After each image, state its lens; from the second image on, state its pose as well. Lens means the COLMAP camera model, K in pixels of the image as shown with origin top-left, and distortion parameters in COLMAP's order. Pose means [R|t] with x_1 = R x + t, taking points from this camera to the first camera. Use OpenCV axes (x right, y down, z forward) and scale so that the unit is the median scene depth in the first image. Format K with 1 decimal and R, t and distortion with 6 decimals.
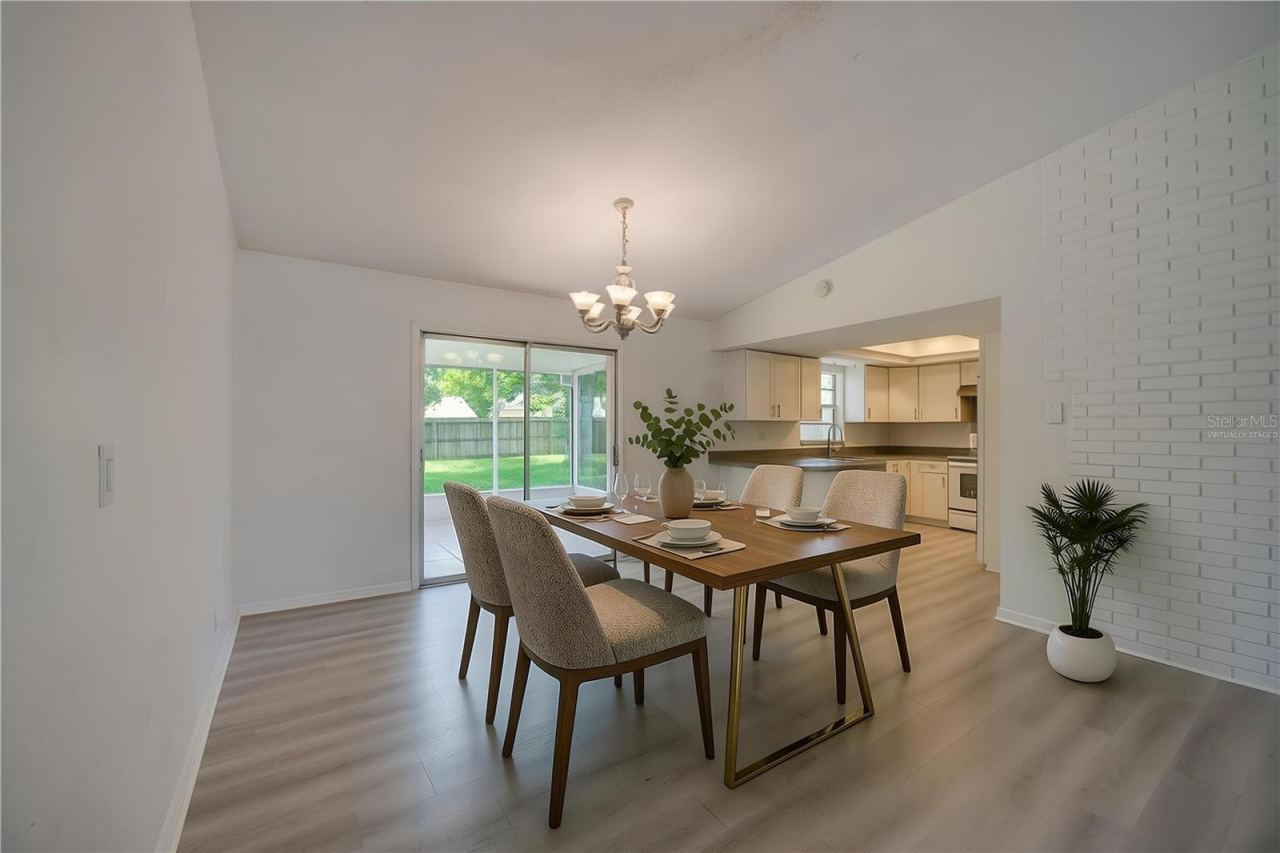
lens RADIAL K [[524.2, 0, 657.7], [0, 524.2, 428.5], [0, 0, 1]] dist [-0.041587, 0.000060]
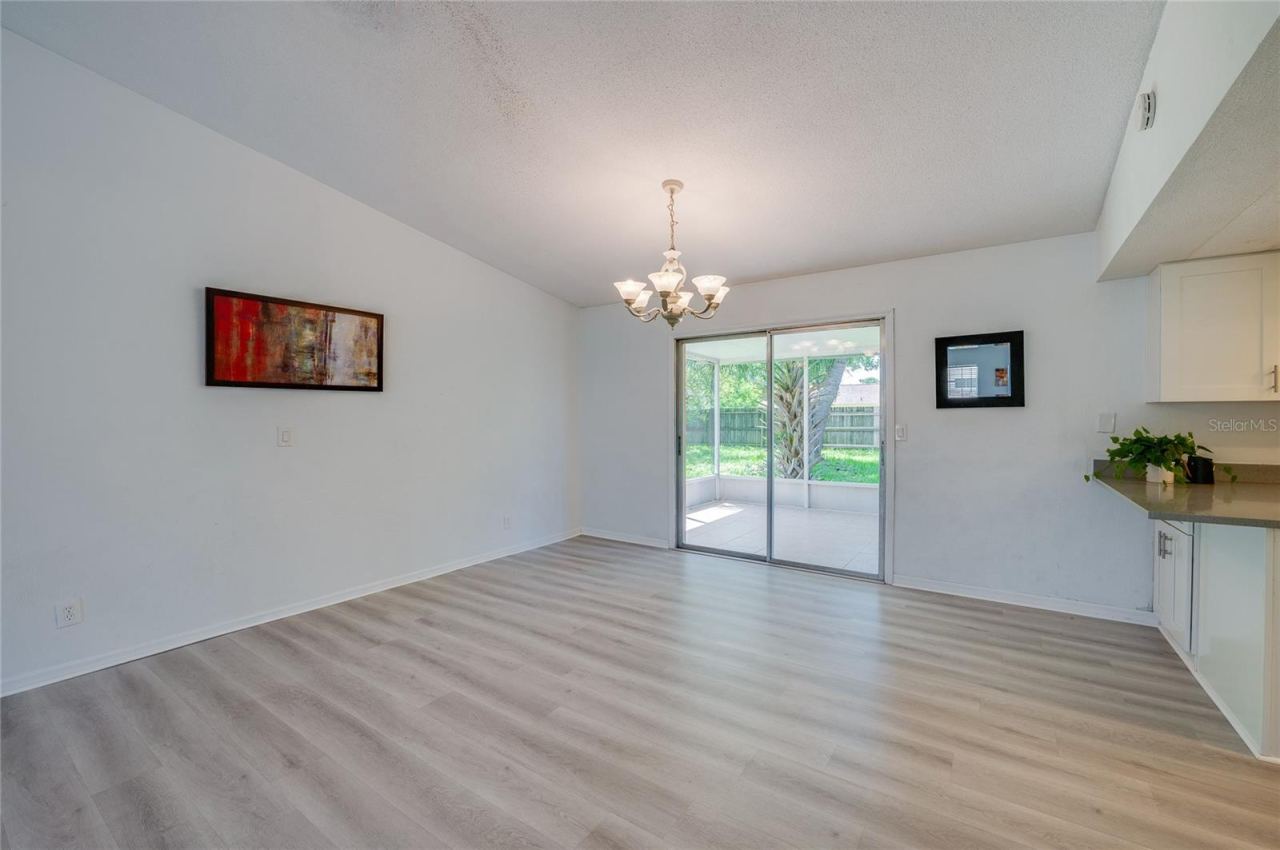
lens RADIAL K [[517.2, 0, 637.9], [0, 517.2, 423.8], [0, 0, 1]] dist [-0.001418, -0.000178]
pose [[0.330716, 0.010843, -0.943668, 0.398147], [0.003245, 0.999915, 0.012626, -0.003342], [0.943725, -0.007238, 0.330653, 0.304335]]
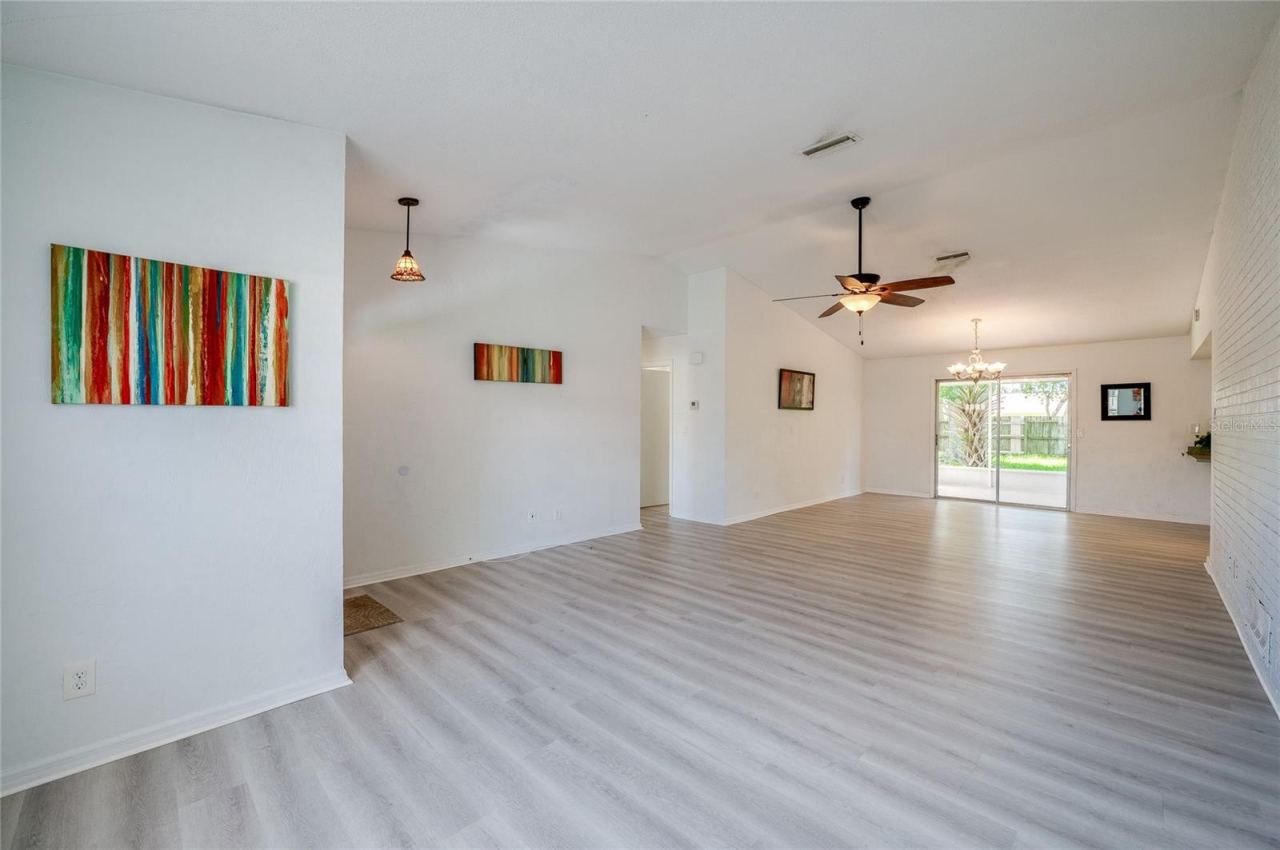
lens RADIAL K [[521.9, 0, 637.8], [0, 521.9, 423.4], [0, 0, 1]] dist [-0.015411, 0.000092]
pose [[0.177191, 0.001902, -0.984175, 0.877554], [-0.008391, 0.999965, 0.000422, 0.001843], [0.984141, 0.008183, 0.177201, -0.367024]]
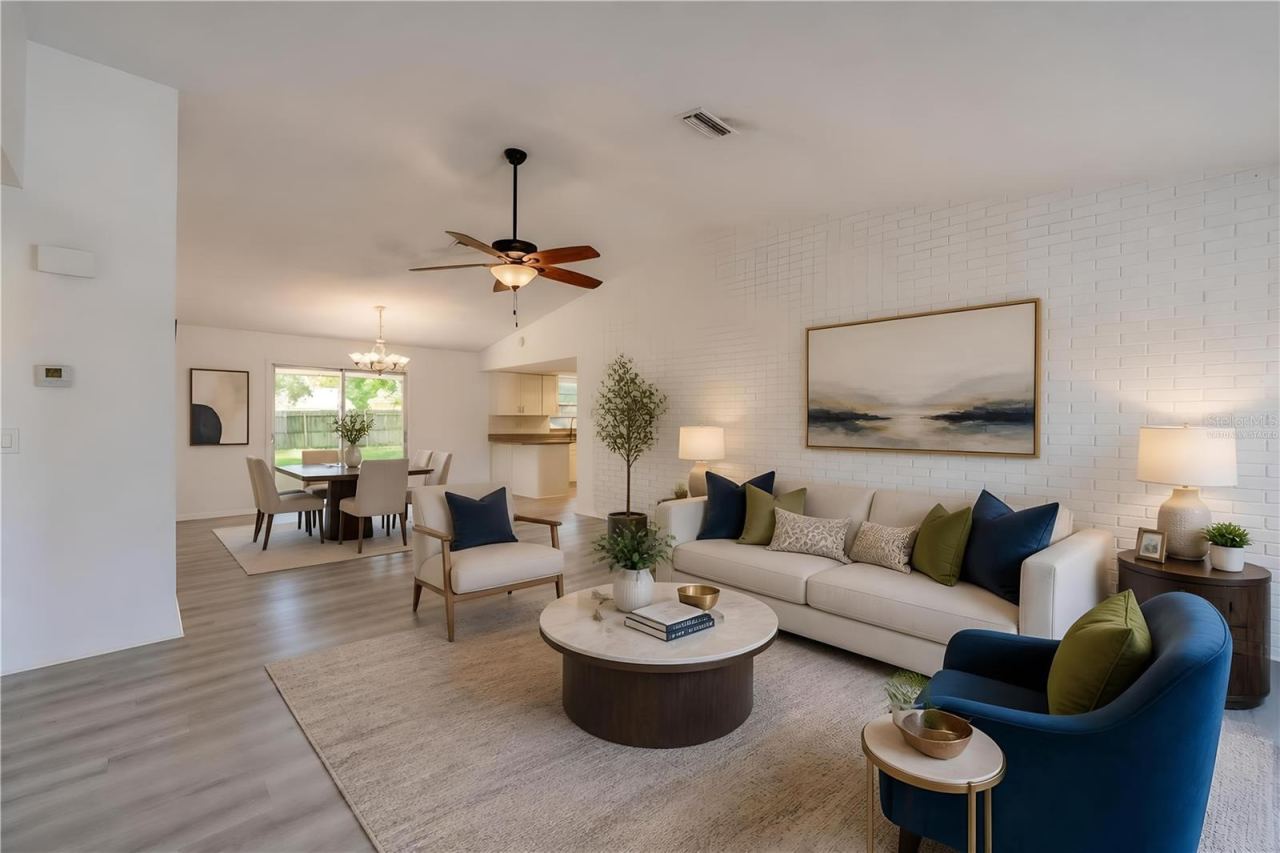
lens RADIAL K [[514.9, 0, 644.4], [0, 514.9, 421.0], [0, 0, 1]] dist [-0.015356, -0.000149]
pose [[0.985329, 0.001315, 0.170659, 0.291905], [-0.001432, 0.999999, 0.000564, -0.000196], [-0.170658, -0.000801, 0.985330, -0.542902]]
